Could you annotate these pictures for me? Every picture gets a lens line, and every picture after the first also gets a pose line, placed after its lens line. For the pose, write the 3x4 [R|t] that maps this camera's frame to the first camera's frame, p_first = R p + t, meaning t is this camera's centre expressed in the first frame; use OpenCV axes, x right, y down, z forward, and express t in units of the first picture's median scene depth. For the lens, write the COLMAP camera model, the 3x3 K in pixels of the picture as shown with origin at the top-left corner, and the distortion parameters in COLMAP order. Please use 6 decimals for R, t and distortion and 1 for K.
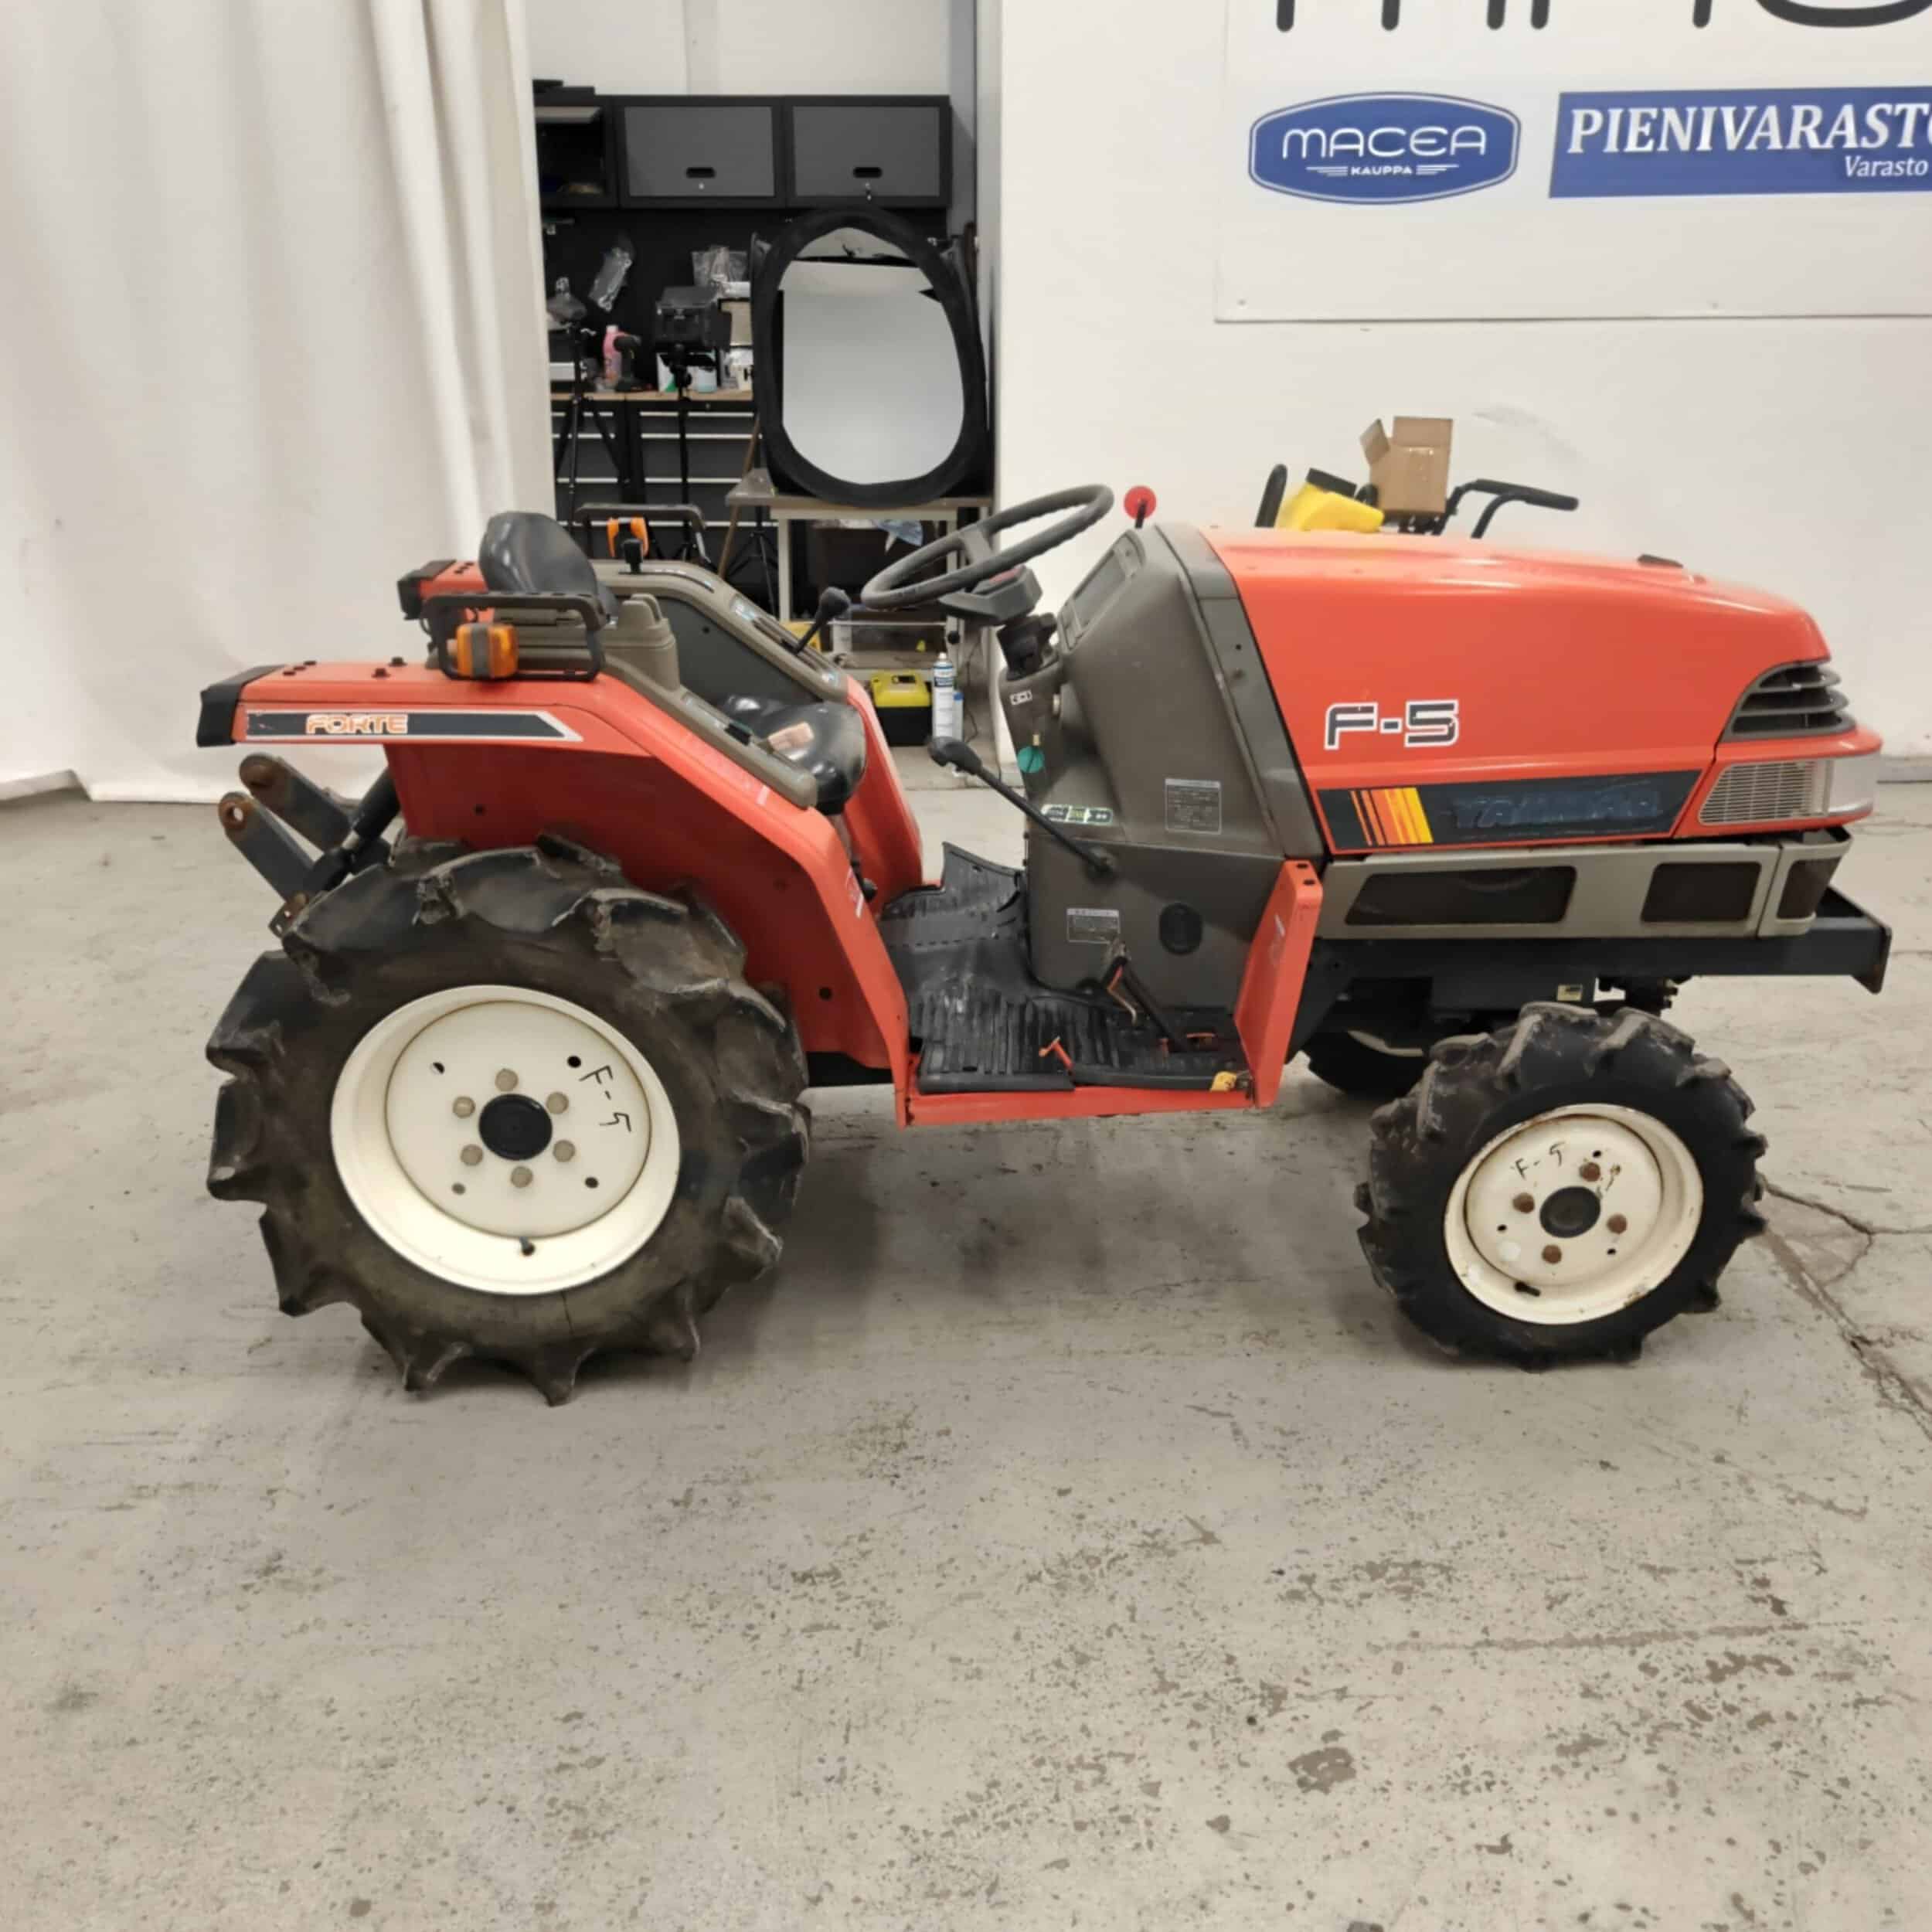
lens RADIAL K [[1831.5, 0, 963.4], [0, 1831.5, 954.8], [0, 0, 1]] dist [-0.003873, 0.009693]
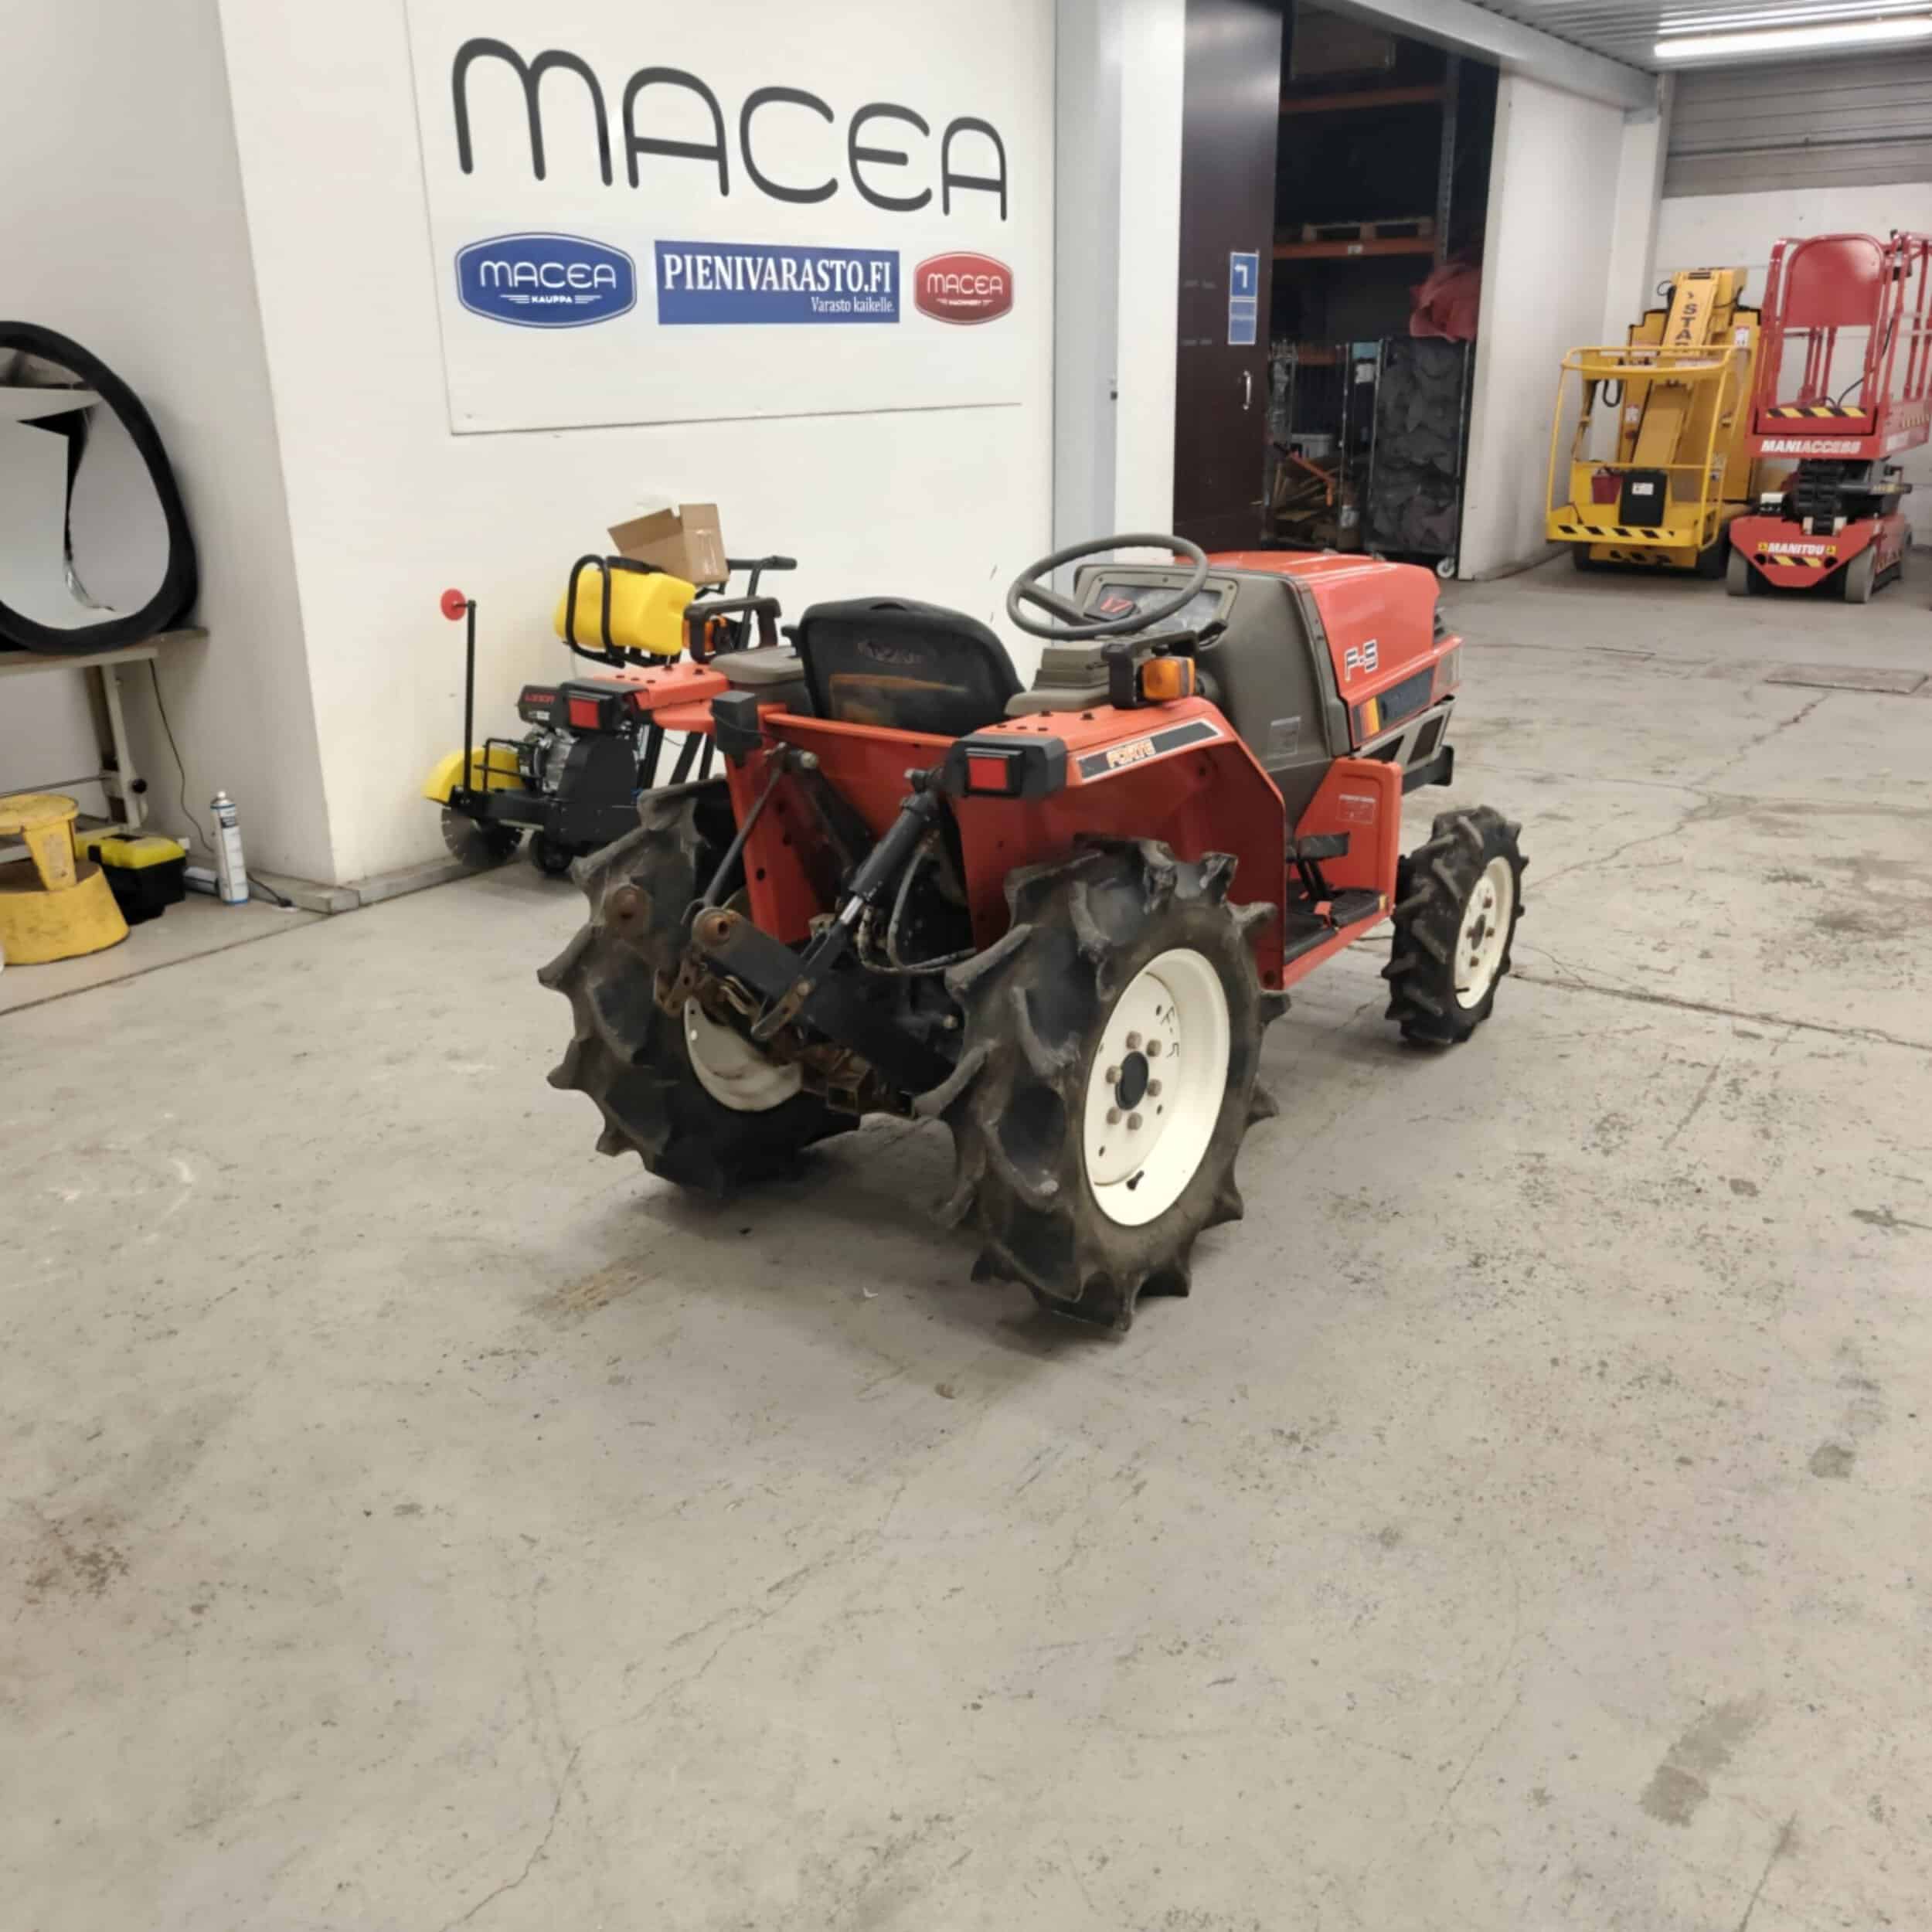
lens RADIAL K [[1813.7, 0, 982.8], [0, 1813.7, 959.6], [0, 0, 1]] dist [-0.004538, 0.016219]
pose [[0.583210, -0.258322, 0.770153, -1.119377], [0.298743, 0.949853, 0.092369, -0.113101], [-0.755393, 0.176208, 0.631136, 0.287388]]
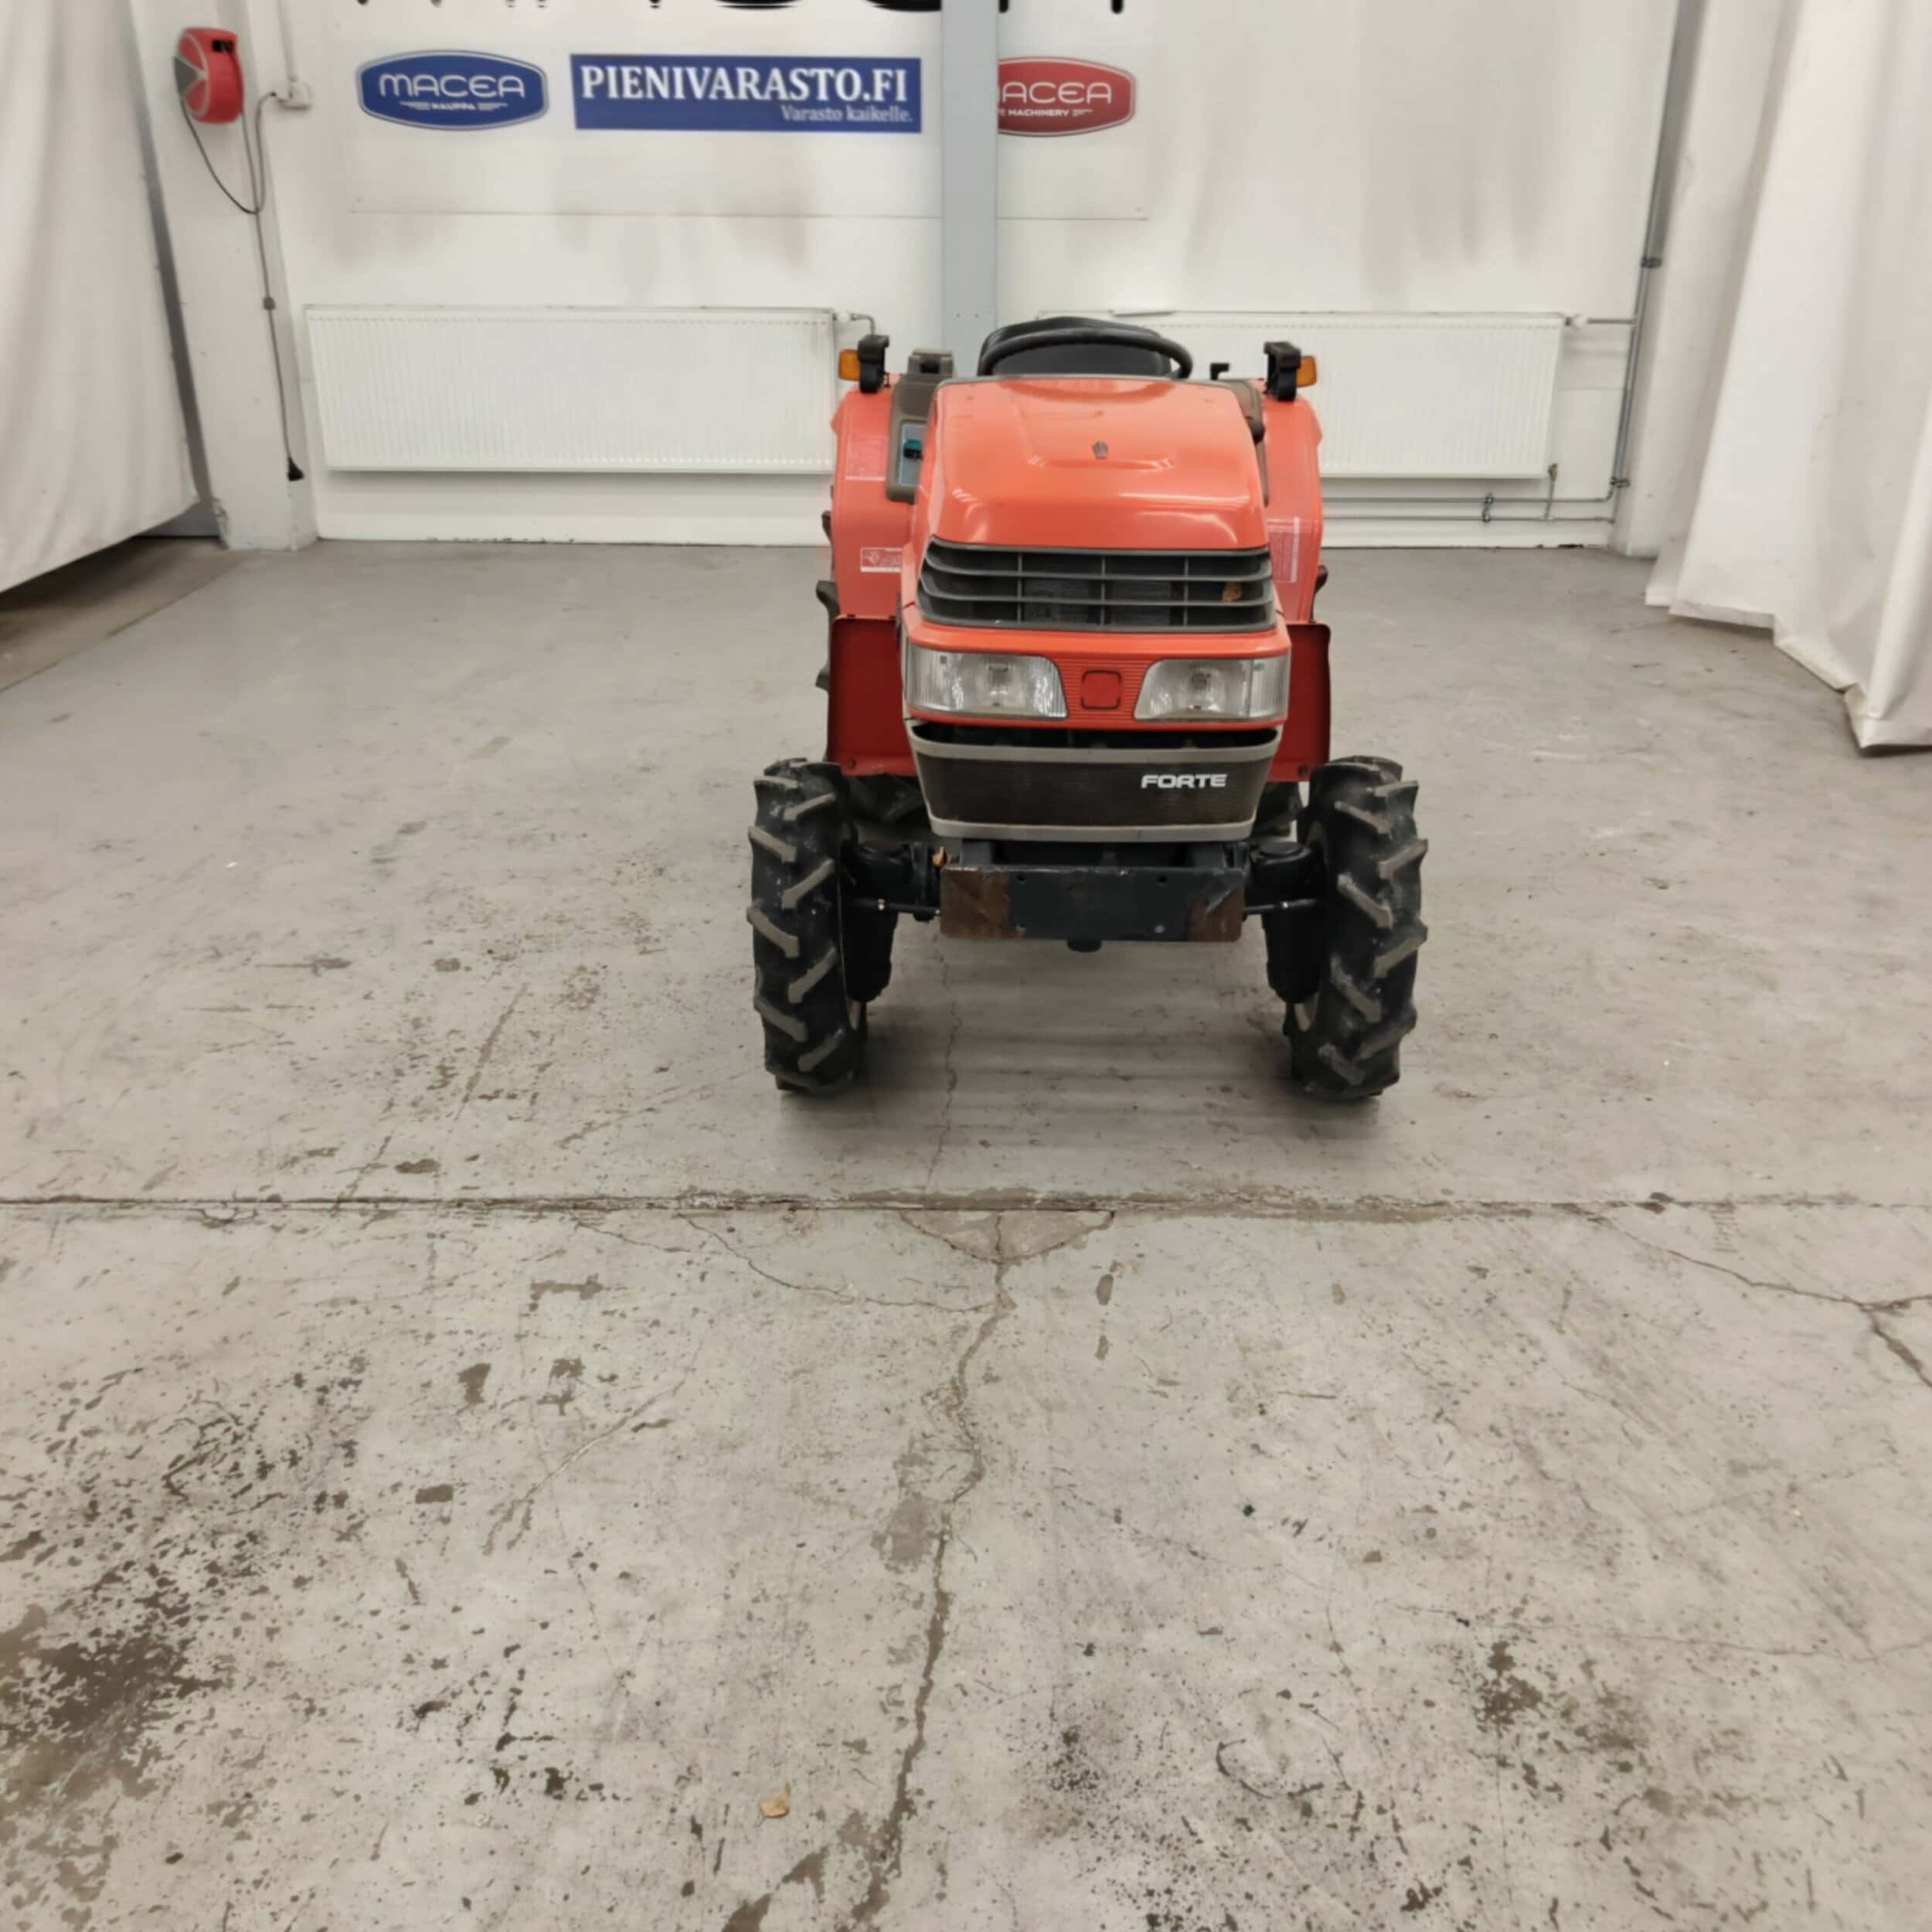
lens RADIAL K [[1838.2, 0, 1011.3], [0, 1838.2, 952.7], [0, 0, 1]] dist [0.011830, -0.020525]
pose [[-0.010616, 0.385355, -0.922707, 1.363424], [-0.368306, 0.856379, 0.361891, -0.320637], [0.929644, 0.343680, 0.132838, 0.918452]]
